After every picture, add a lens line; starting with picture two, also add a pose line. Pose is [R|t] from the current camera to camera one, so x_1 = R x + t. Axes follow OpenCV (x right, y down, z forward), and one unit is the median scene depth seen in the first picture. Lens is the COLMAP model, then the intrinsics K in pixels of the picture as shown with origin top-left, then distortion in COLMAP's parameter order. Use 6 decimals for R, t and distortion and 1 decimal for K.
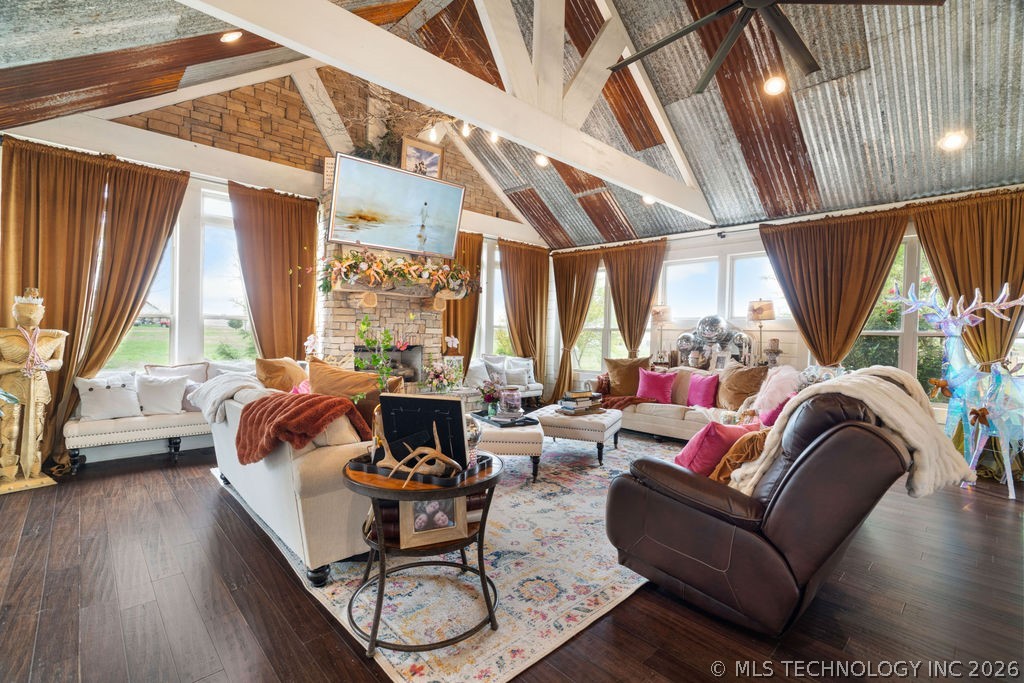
lens RADIAL K [[464.4, 0, 506.7], [0, 464.4, 344.4], [0, 0, 1]] dist [-0.014711, 0.003505]
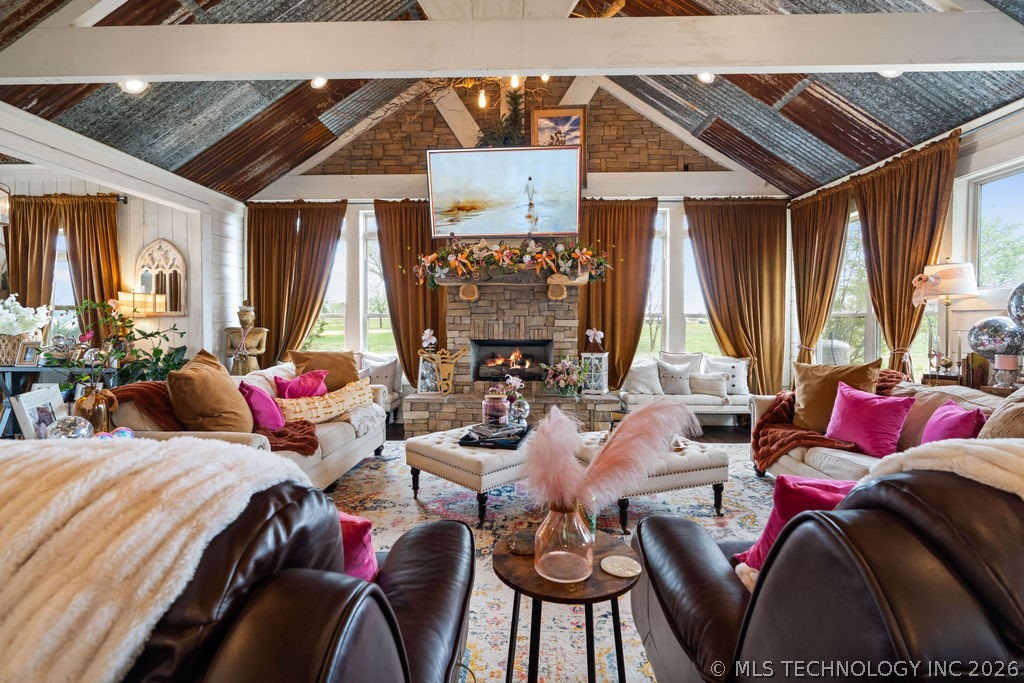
lens RADIAL K [[464.4, 0, 510.5], [0, 464.4, 336.0], [0, 0, 1]] dist [-0.014711, 0.003505]
pose [[0.703513, 0.000151, -0.710683, 0.406468], [-0.003156, 0.999991, -0.002912, -0.002033], [0.710676, 0.004292, 0.703507, 0.343023]]
